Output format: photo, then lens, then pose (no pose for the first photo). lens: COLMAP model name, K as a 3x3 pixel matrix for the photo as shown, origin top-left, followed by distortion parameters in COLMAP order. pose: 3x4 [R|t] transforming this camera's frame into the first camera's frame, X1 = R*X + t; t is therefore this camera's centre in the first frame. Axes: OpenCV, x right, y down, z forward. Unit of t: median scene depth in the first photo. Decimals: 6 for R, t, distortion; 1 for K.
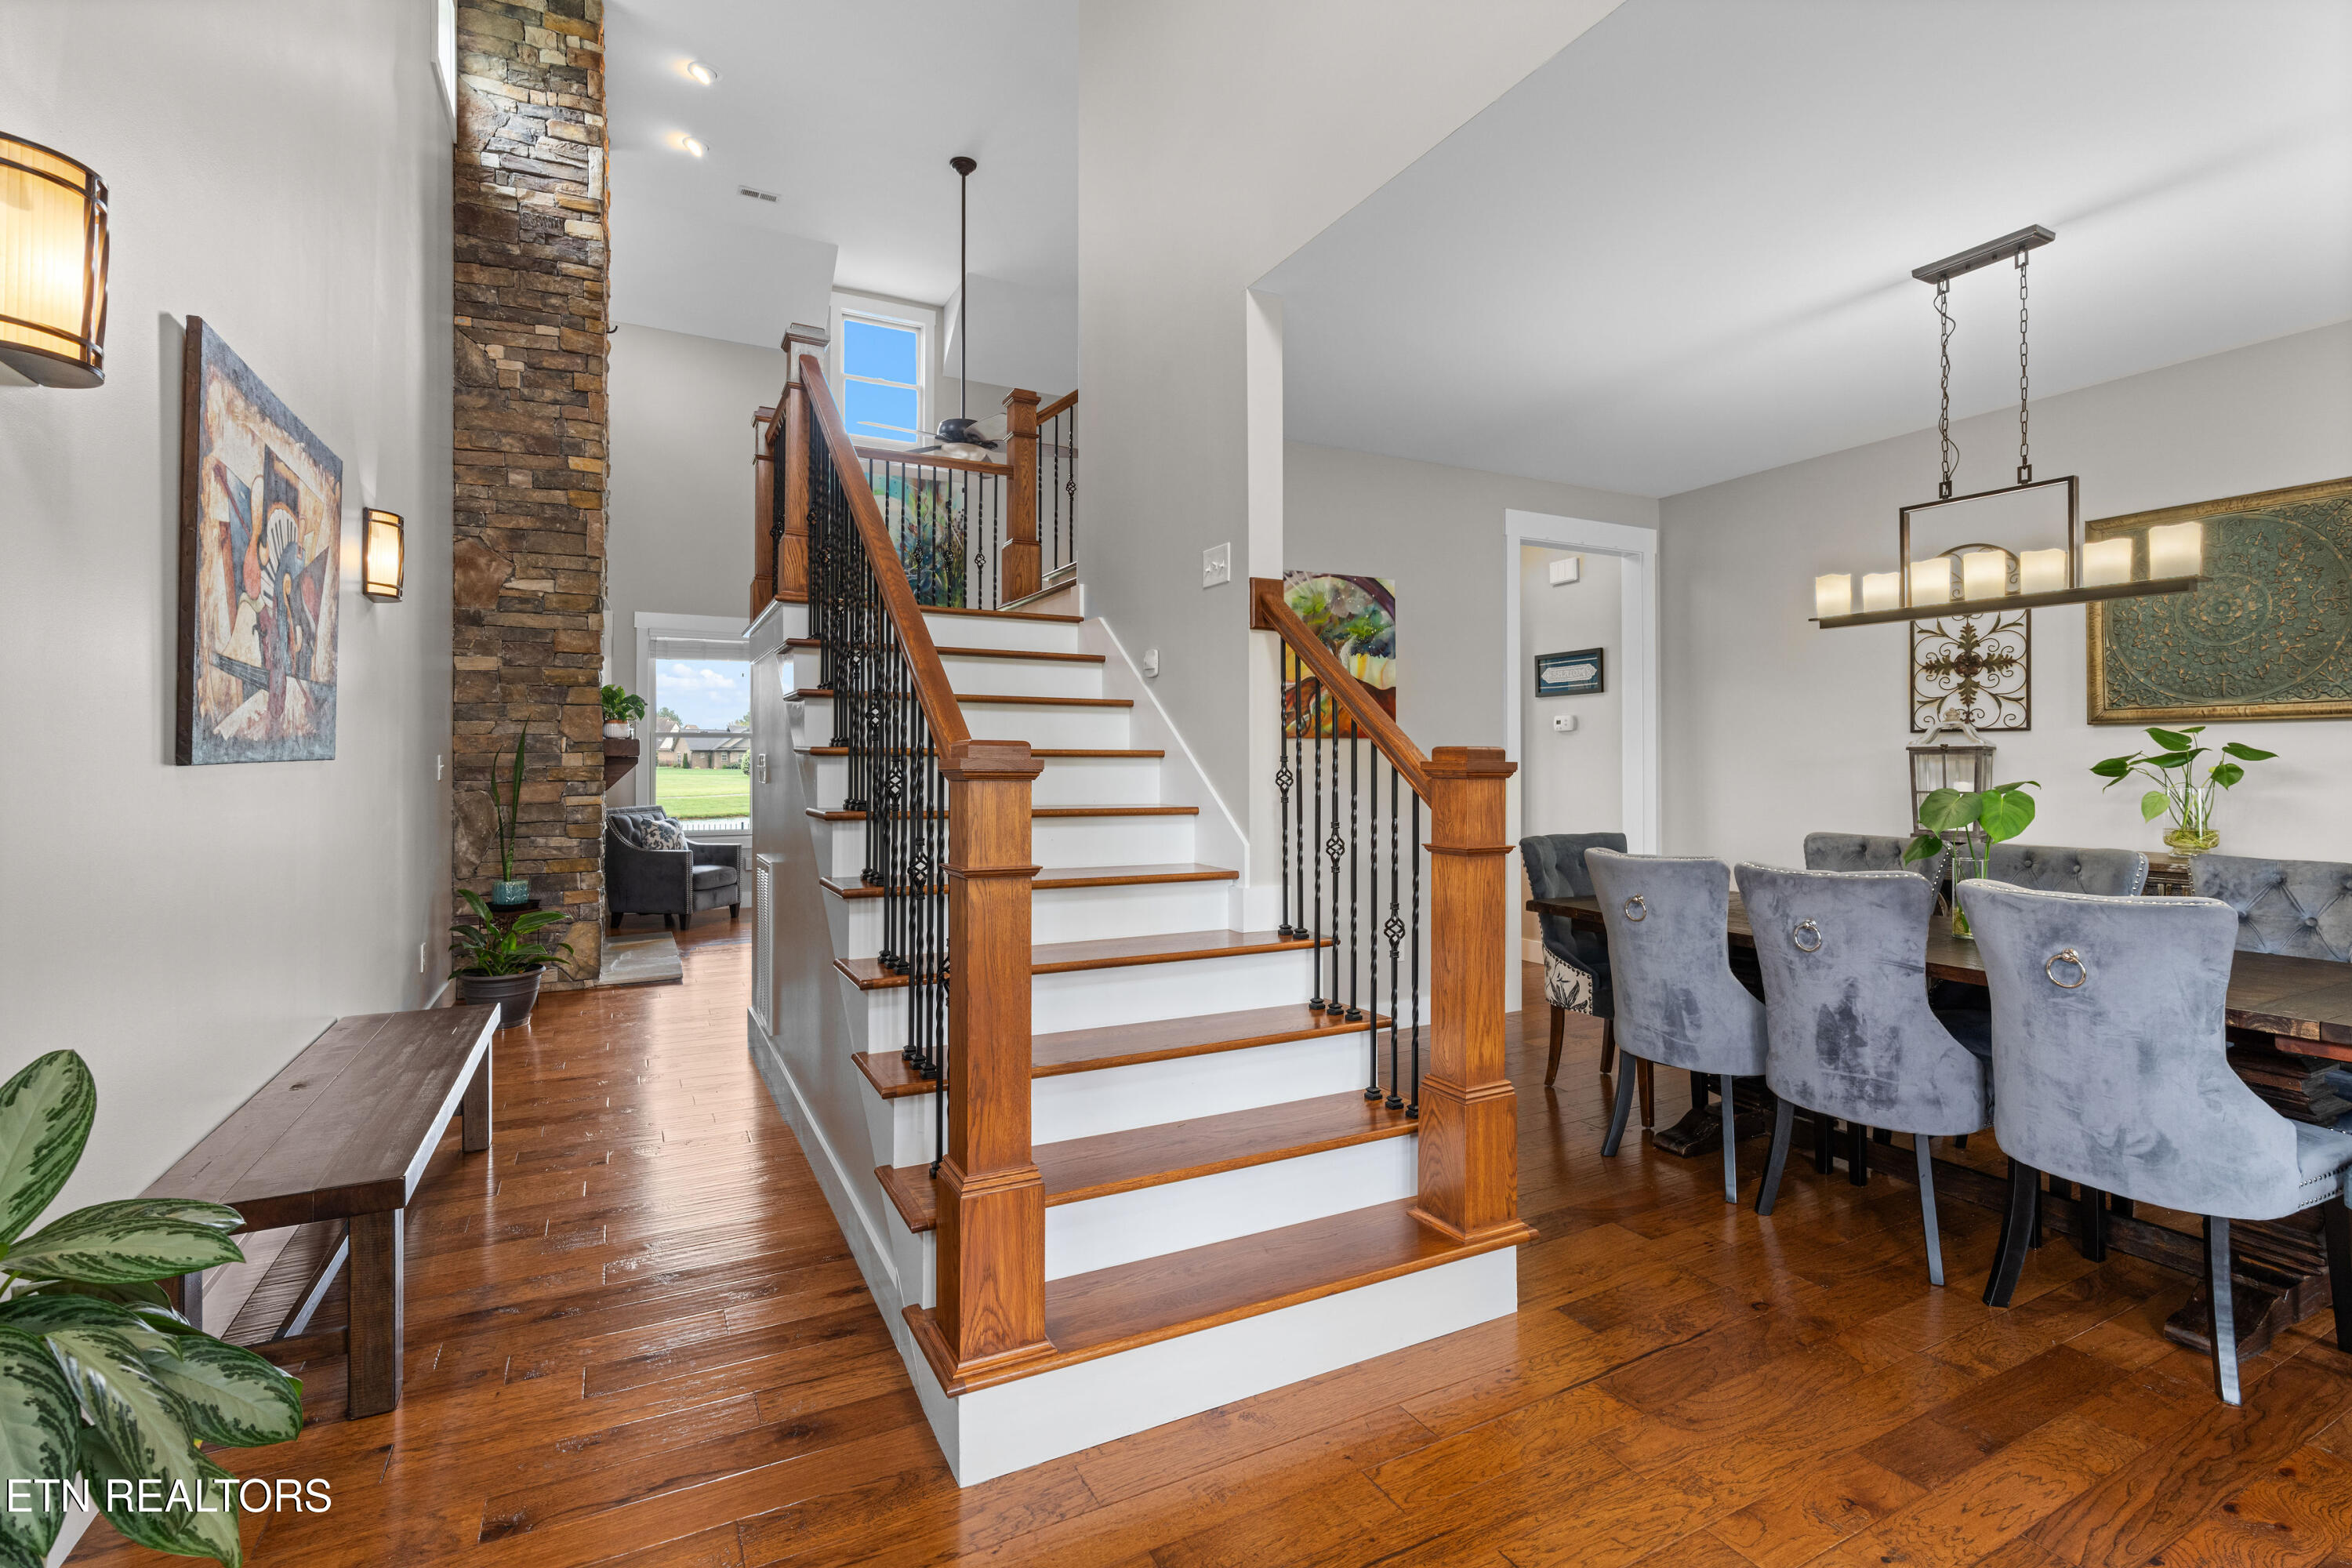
lens RADIAL K [[1077.3, 0, 1176.1], [0, 1077.3, 766.0], [0, 0, 1]] dist [-0.007343, 0.003406]
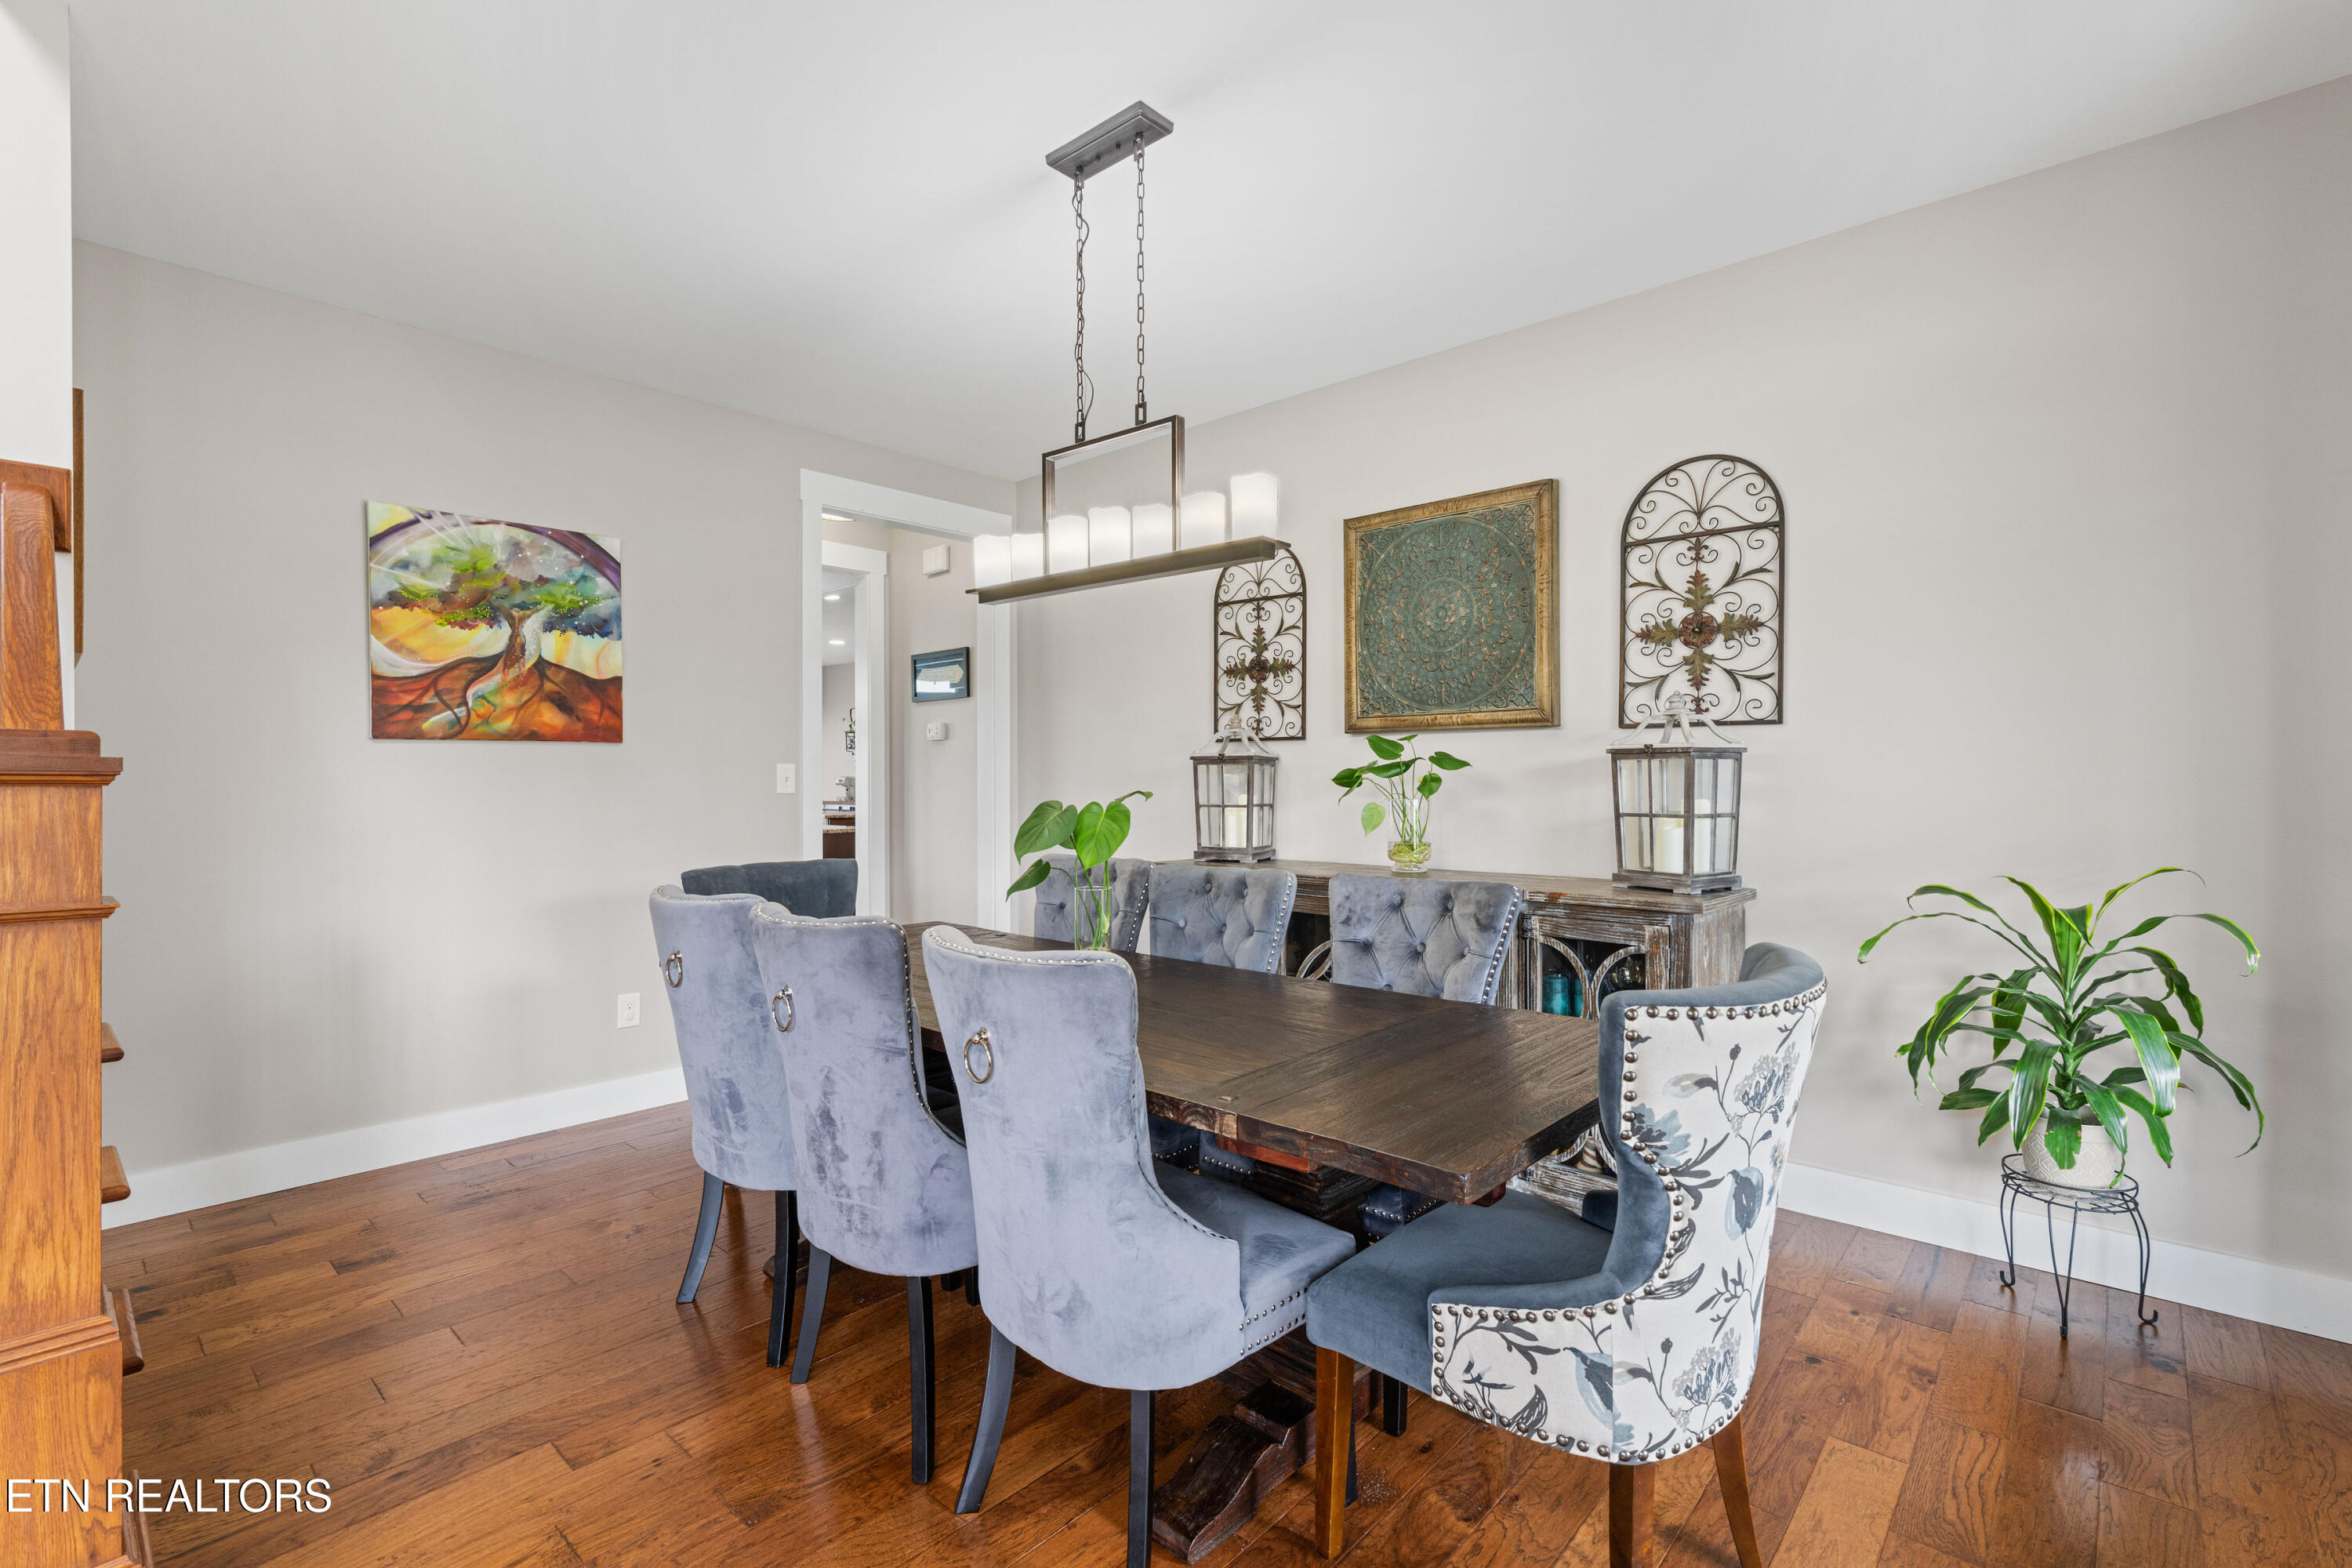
lens RADIAL K [[1077.3, 0, 1168.2], [0, 1077.3, 795.7], [0, 0, 1]] dist [-0.007343, 0.003406]
pose [[0.936977, -0.004954, 0.349356, 0.413627], [0.001255, 0.999941, 0.010814, 0.007003], [-0.349389, -0.009694, 0.936928, 0.178120]]
